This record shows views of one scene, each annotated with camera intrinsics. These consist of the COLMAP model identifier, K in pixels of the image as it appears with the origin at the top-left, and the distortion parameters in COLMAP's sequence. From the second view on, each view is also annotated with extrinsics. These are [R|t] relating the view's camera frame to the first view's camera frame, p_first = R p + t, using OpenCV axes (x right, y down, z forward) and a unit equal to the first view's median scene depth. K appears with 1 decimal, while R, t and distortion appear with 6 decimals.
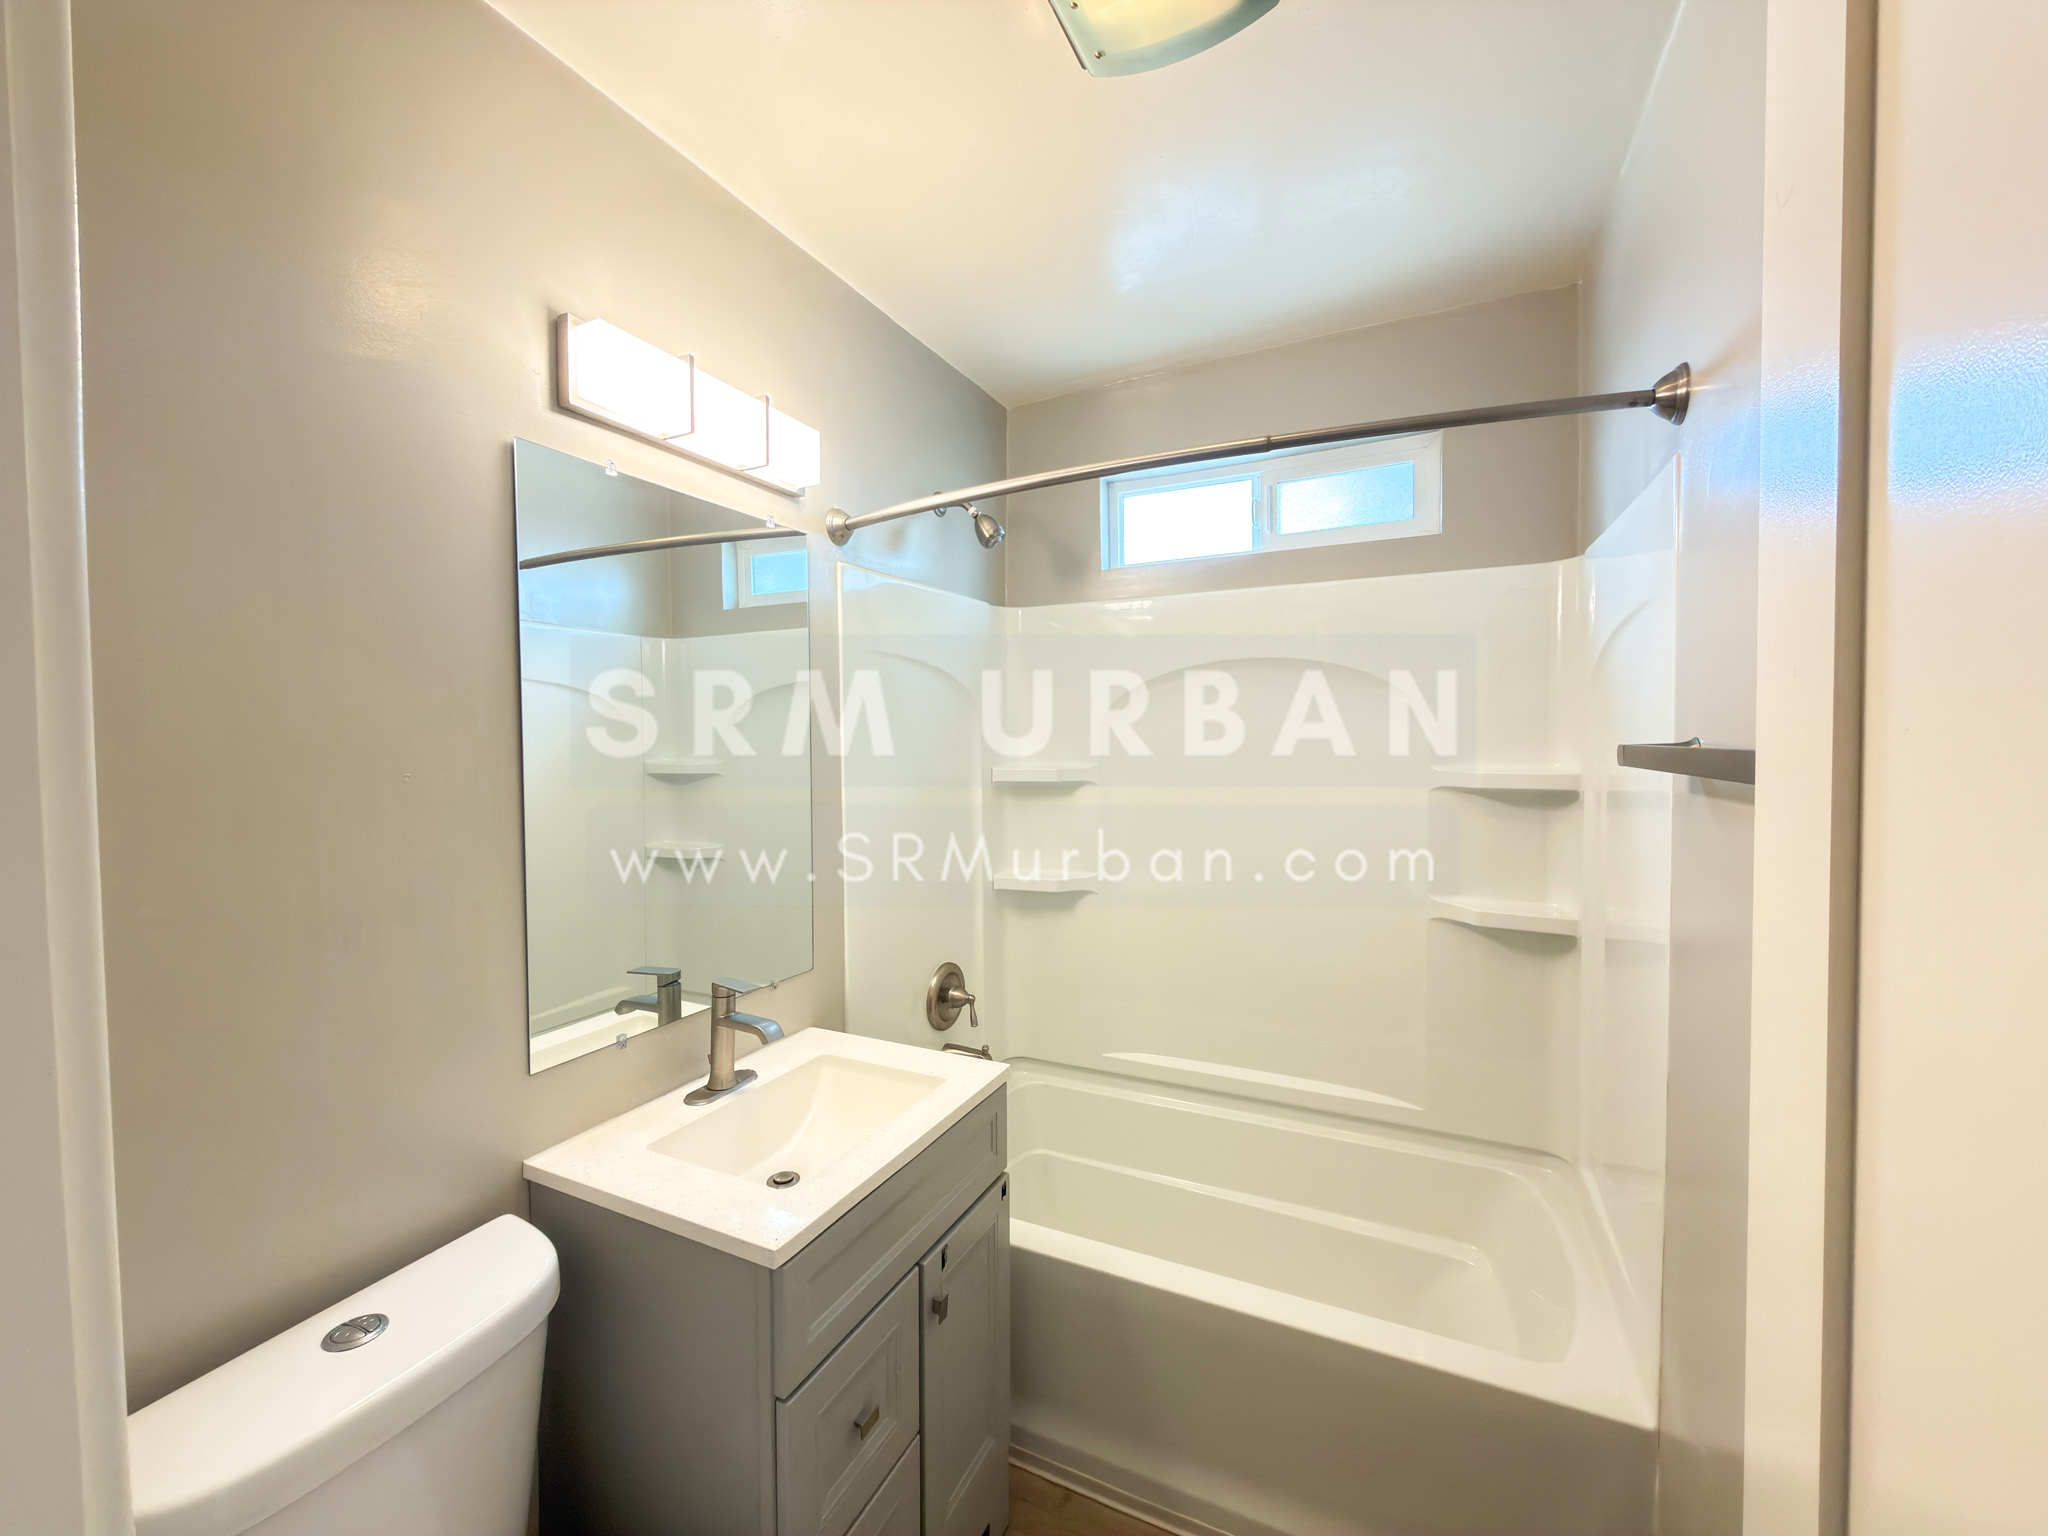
lens RADIAL K [[814.3, 0, 1024.0], [0, 814.3, 768.0], [0, 0, 1]] dist [0.001099, -0.000104]
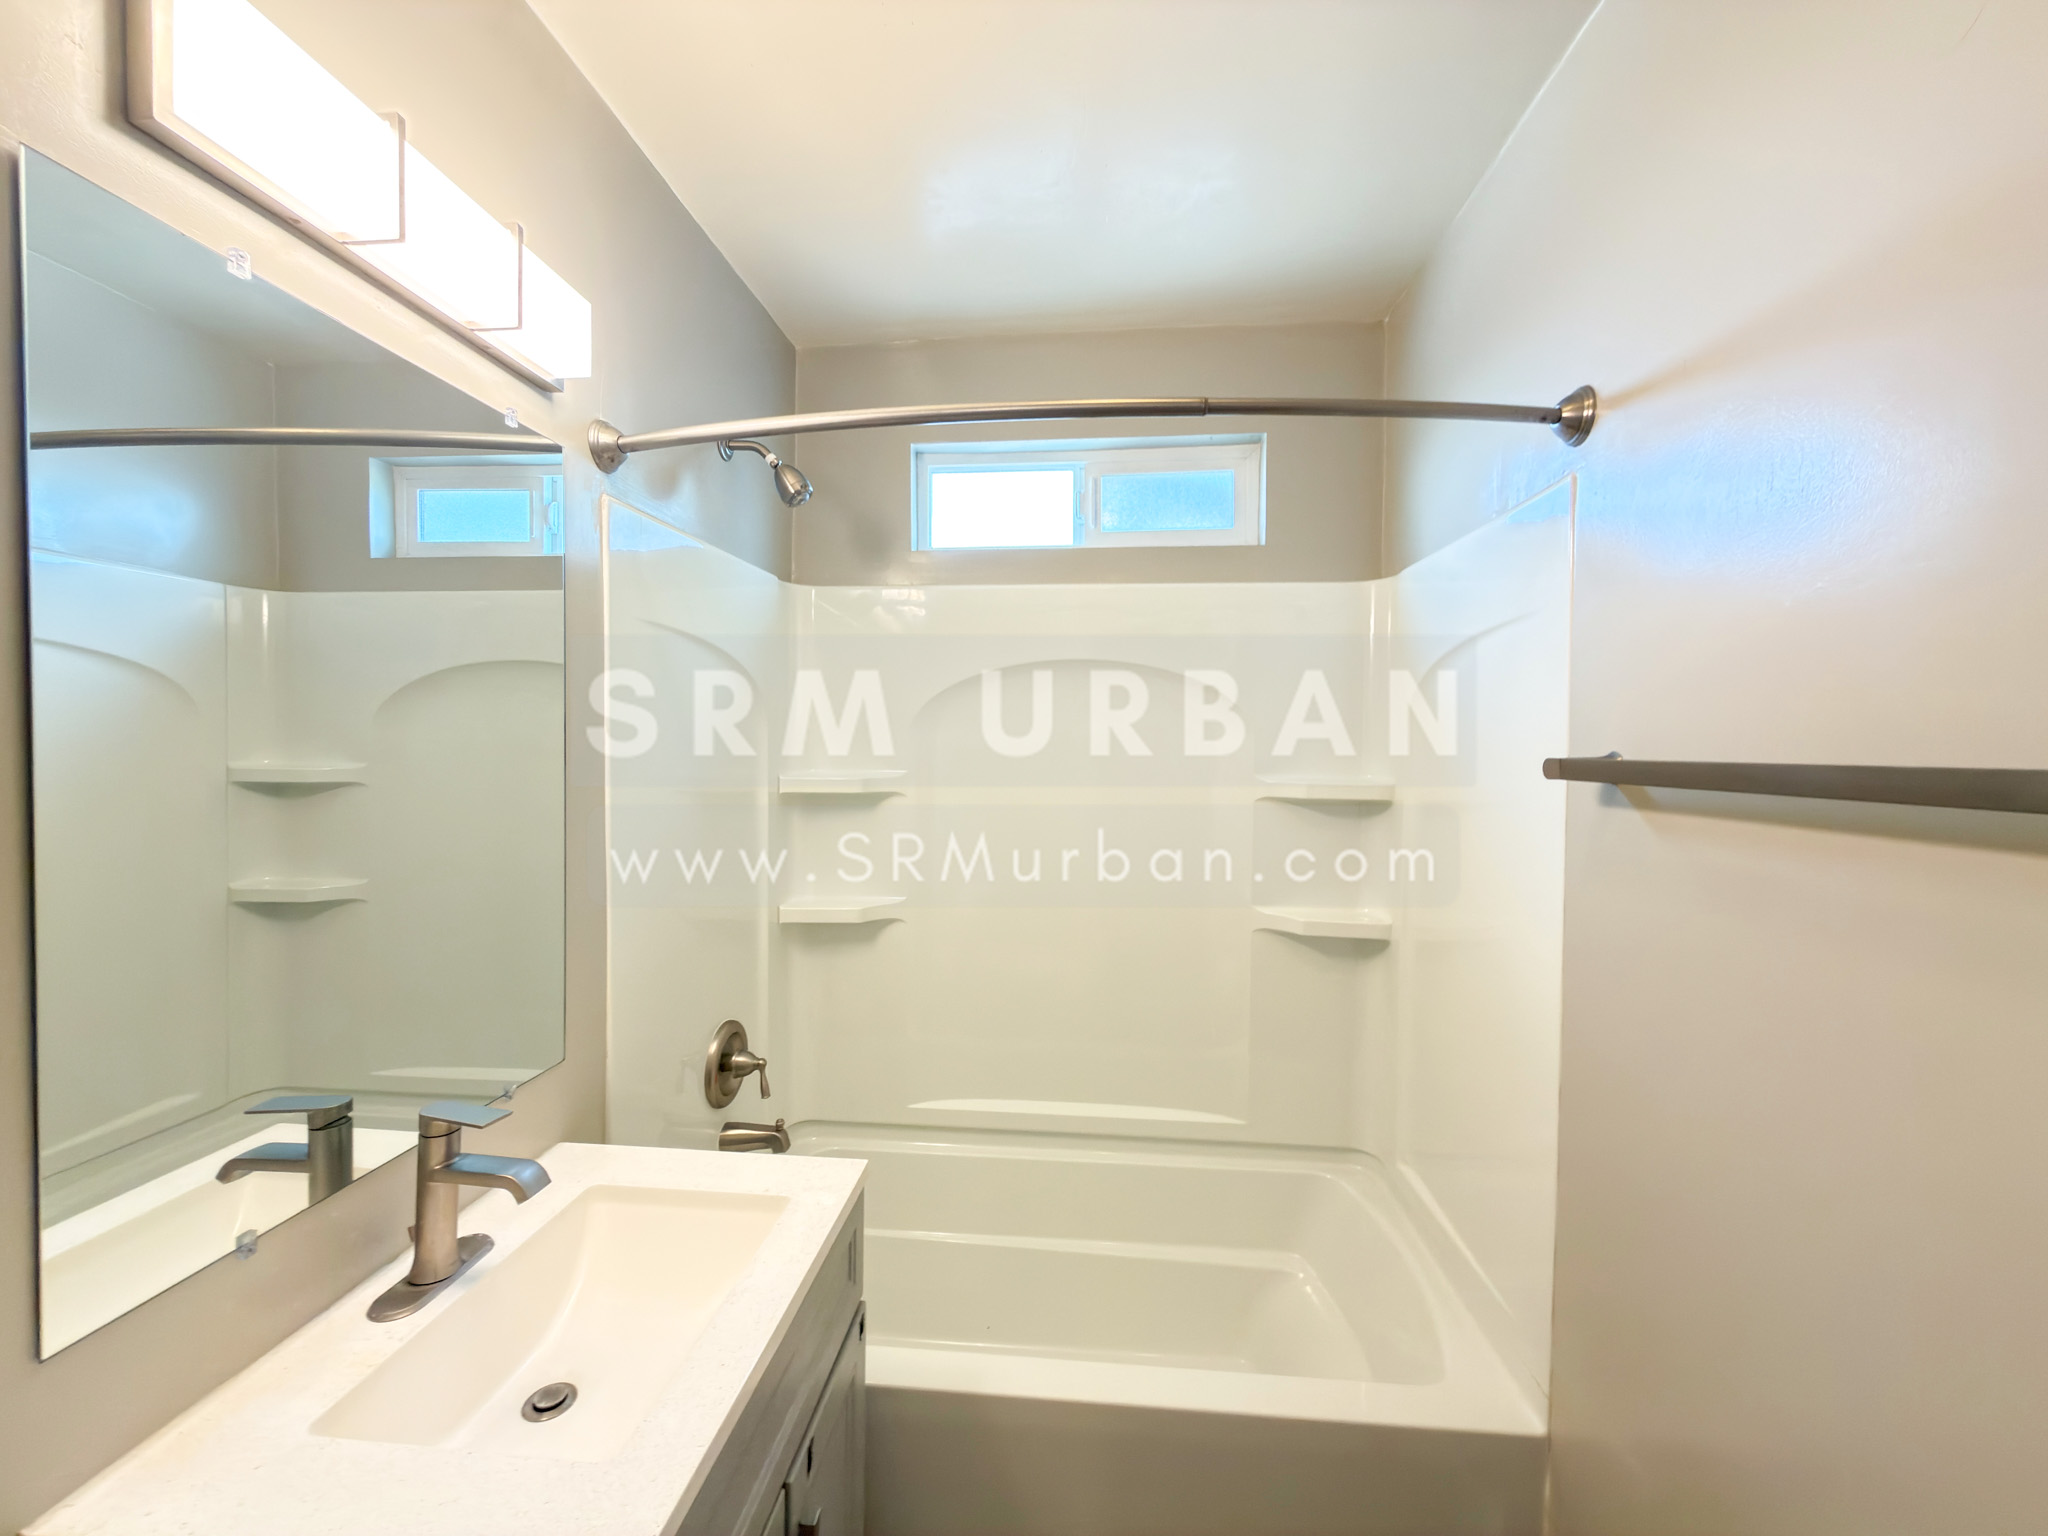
lens RADIAL K [[816.9, 0, 1024.0], [0, 816.9, 768.0], [0, 0, 1]] dist [0.001461, -0.000403]
pose [[0.935770, 0.006846, 0.352545, -0.133811], [-0.004330, 0.999959, -0.007924, -0.004074], [-0.352585, 0.005888, 0.935761, 0.185918]]
